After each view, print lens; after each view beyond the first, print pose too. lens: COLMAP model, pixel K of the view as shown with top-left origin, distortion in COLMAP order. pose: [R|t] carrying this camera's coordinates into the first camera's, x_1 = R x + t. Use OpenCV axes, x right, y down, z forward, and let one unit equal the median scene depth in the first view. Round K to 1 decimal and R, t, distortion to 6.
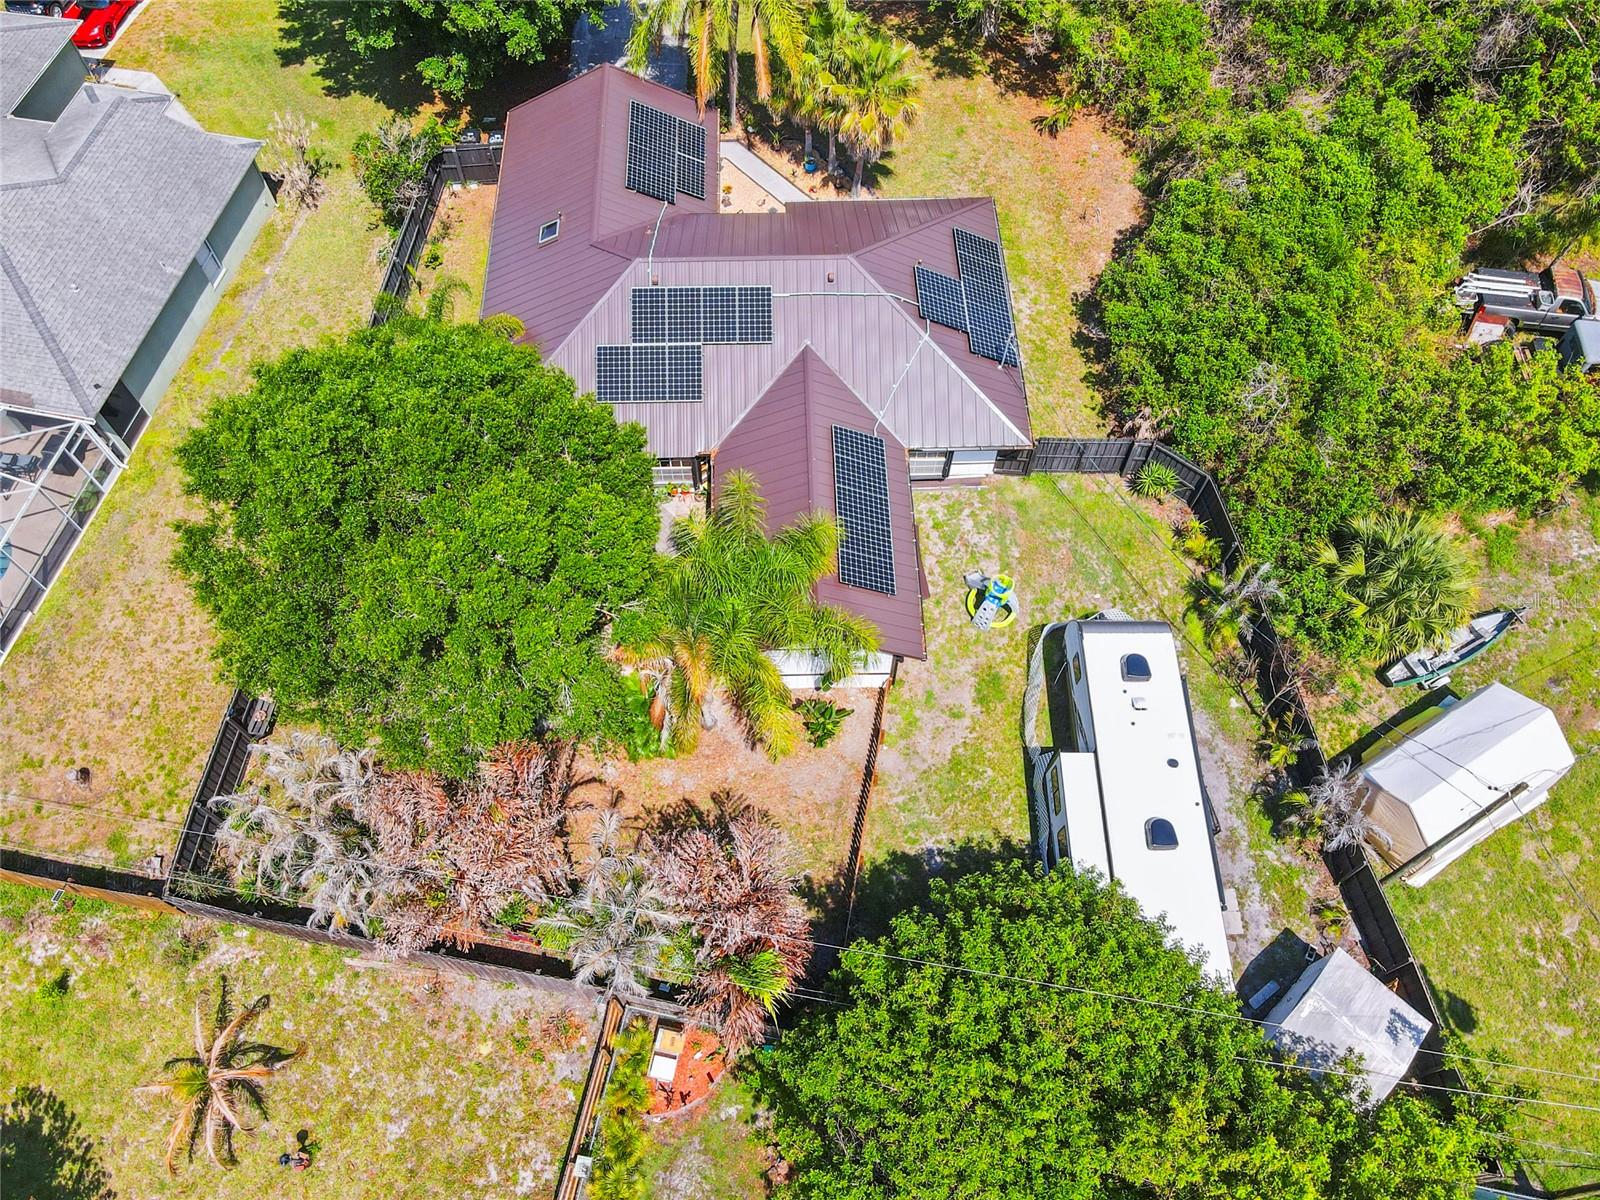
lens RADIAL K [[1177.4, 0, 790.9], [0, 1177.4, 596.5], [0, 0, 1]] dist [0.003802, 0.002427]
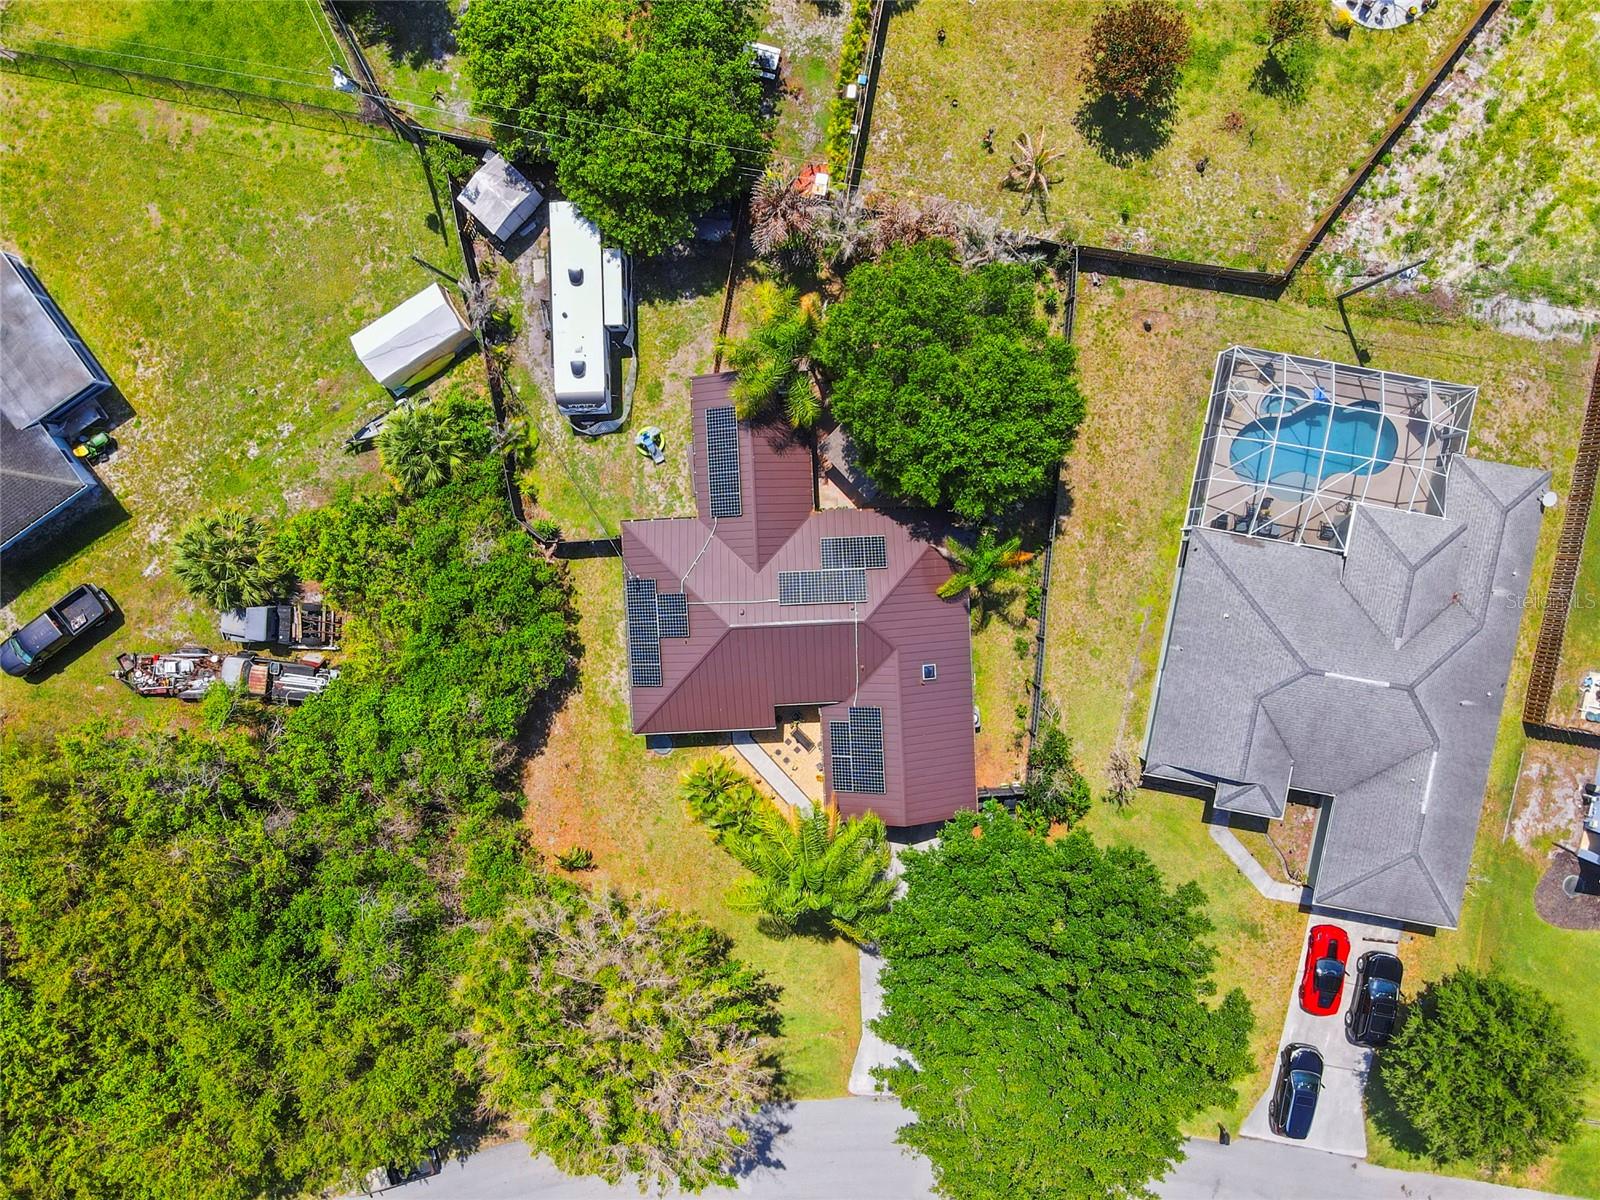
lens RADIAL K [[1177.4, 0, 790.9], [0, 1177.4, 596.5], [0, 0, 1]] dist [0.003802, 0.002427]
pose [[-0.999692, 0.019604, 0.015193, -0.063263], [-0.010494, -0.889371, 0.457066, -1.091463], [0.022472, 0.456766, 0.889303, -0.471652]]
